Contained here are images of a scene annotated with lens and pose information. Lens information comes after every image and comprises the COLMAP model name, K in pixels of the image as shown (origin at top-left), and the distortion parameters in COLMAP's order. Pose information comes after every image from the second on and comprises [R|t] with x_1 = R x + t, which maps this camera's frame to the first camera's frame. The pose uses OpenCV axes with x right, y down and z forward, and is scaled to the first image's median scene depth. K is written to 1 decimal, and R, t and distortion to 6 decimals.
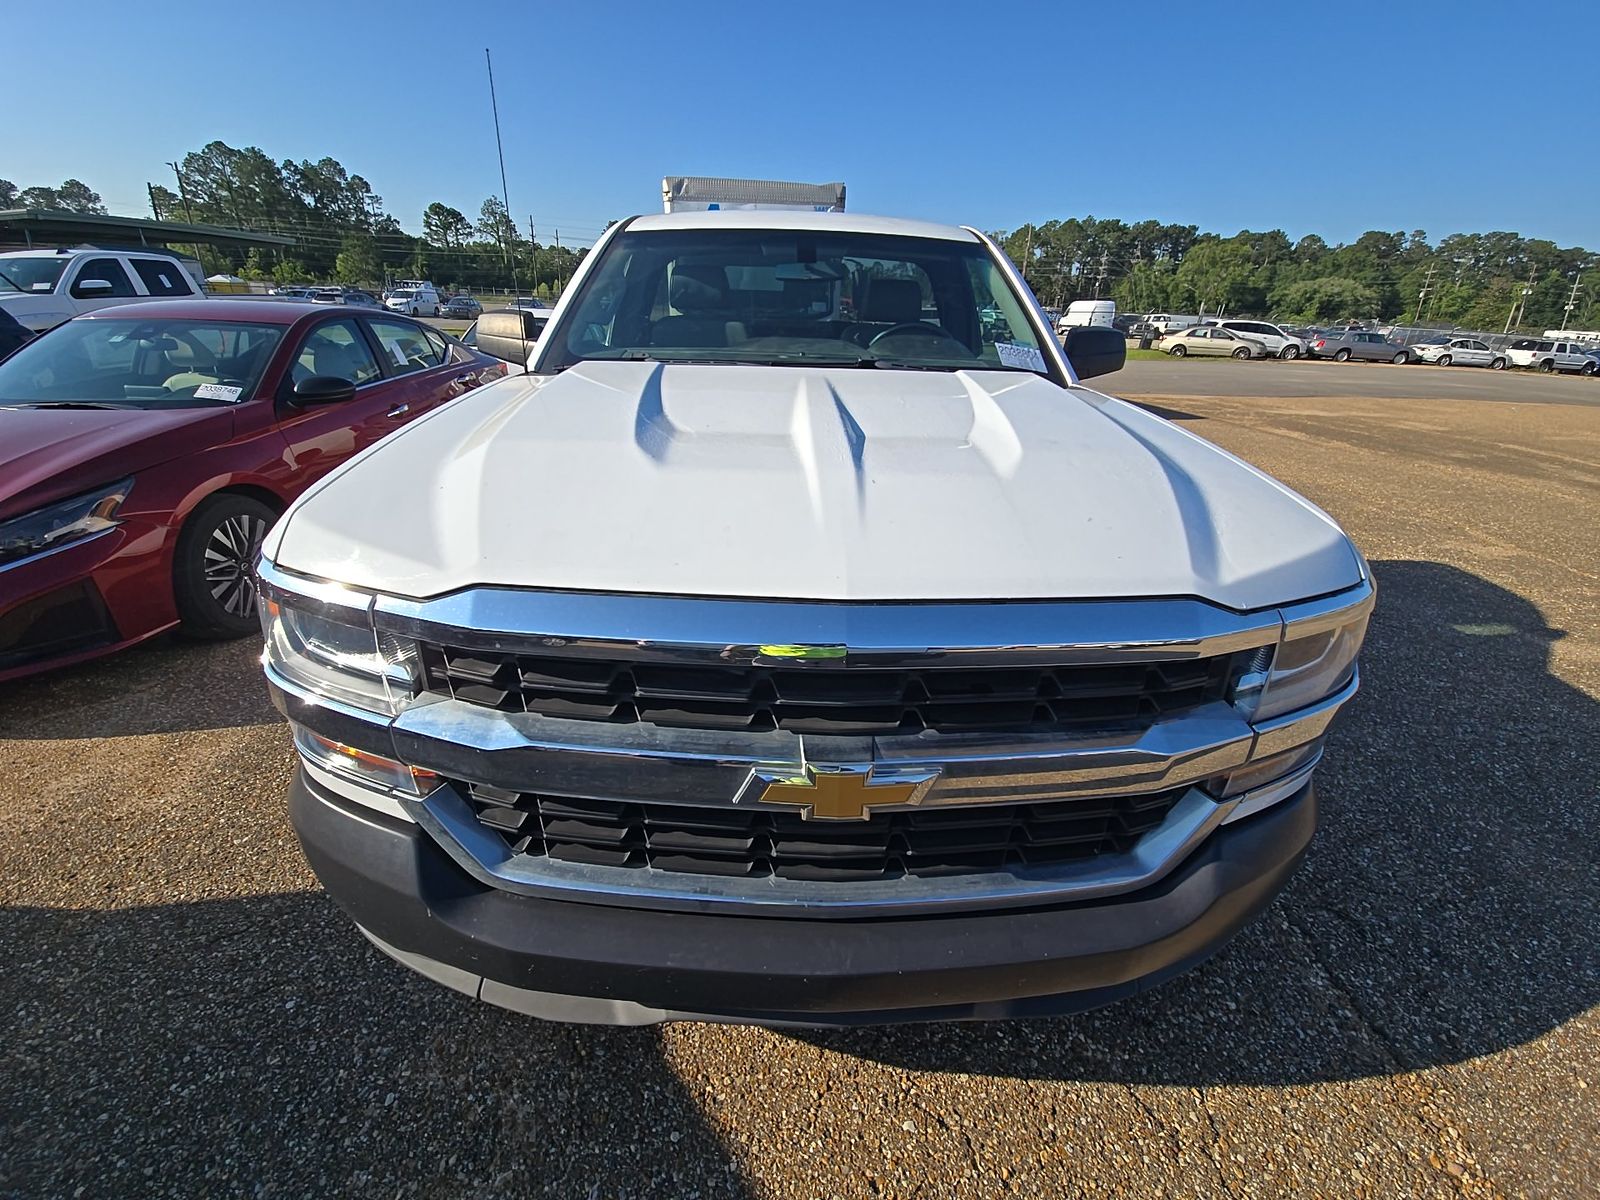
lens RADIAL K [[647.4, 0, 798.7], [0, 647.4, 596.1], [0, 0, 1]] dist [0.010856, -0.007954]
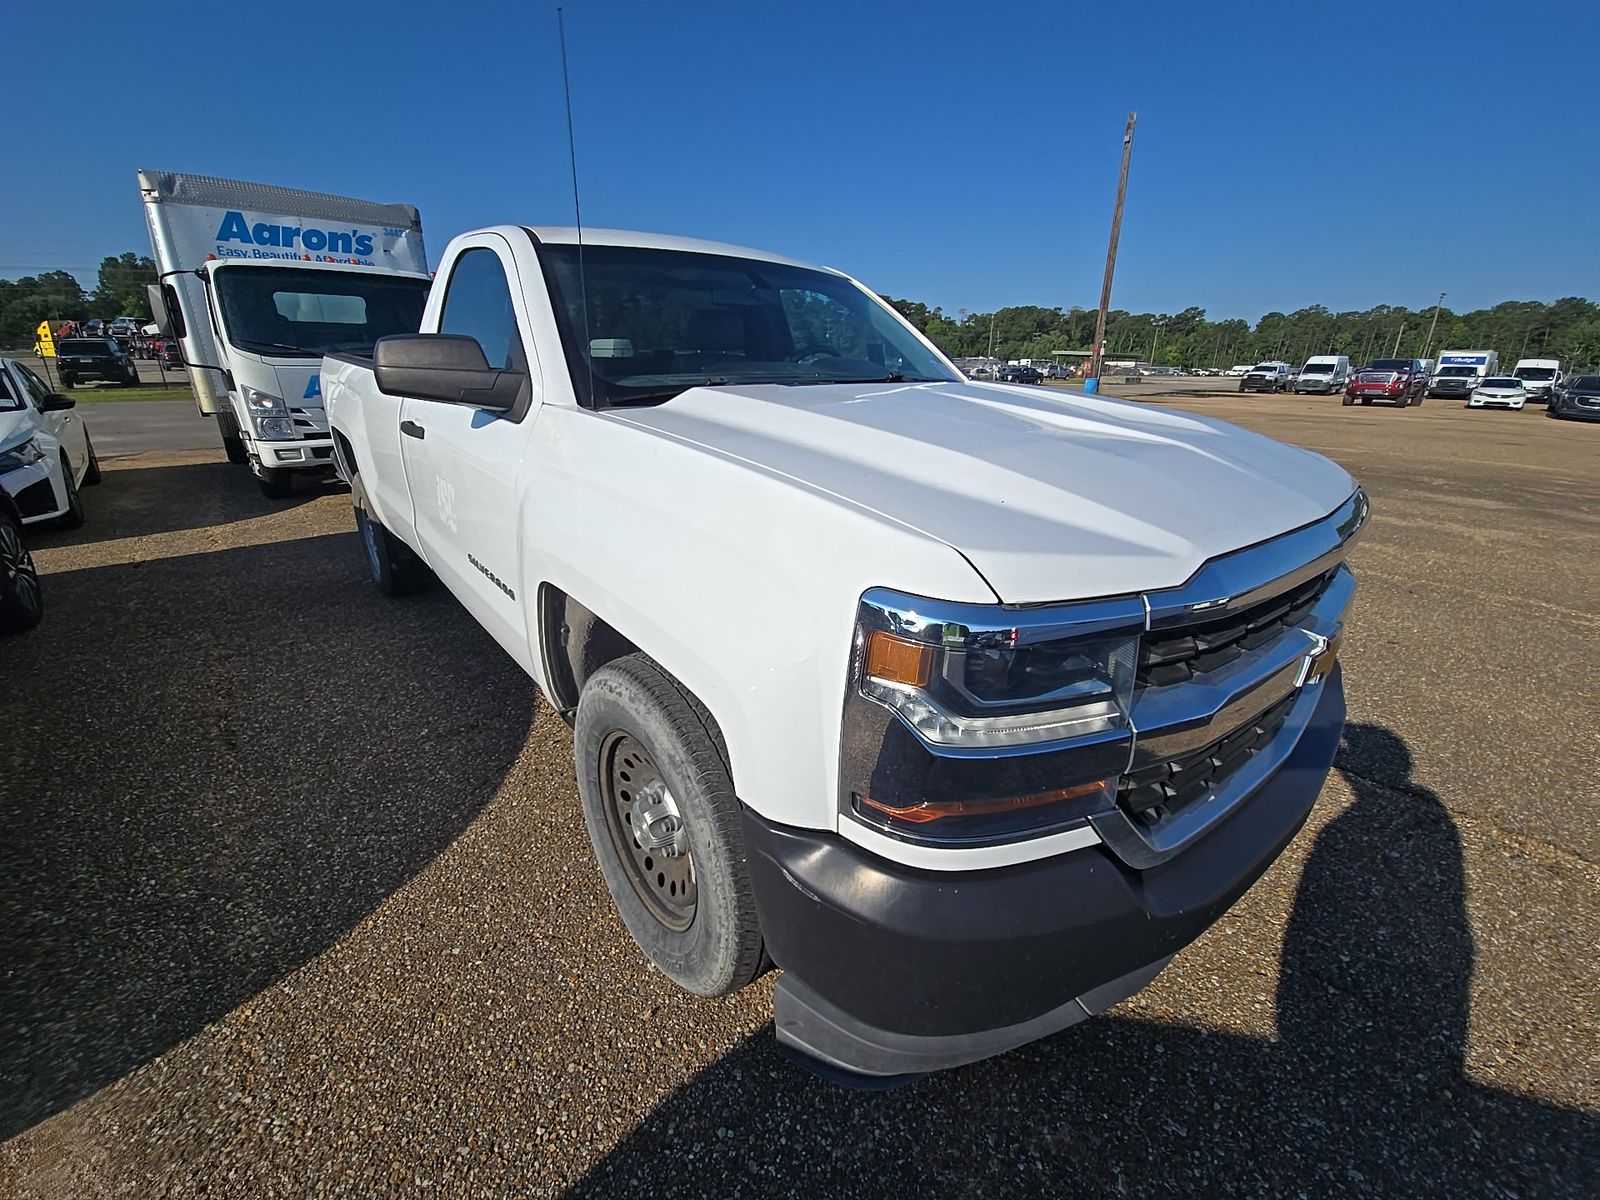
lens RADIAL K [[647.4, 0, 798.7], [0, 647.4, 596.1], [0, 0, 1]] dist [0.010856, -0.007954]
pose [[0.774085, -0.233887, 0.588294, -0.746307], [0.262929, 0.964093, 0.037327, -0.083900], [-0.575900, 0.125785, 0.807785, 0.228249]]
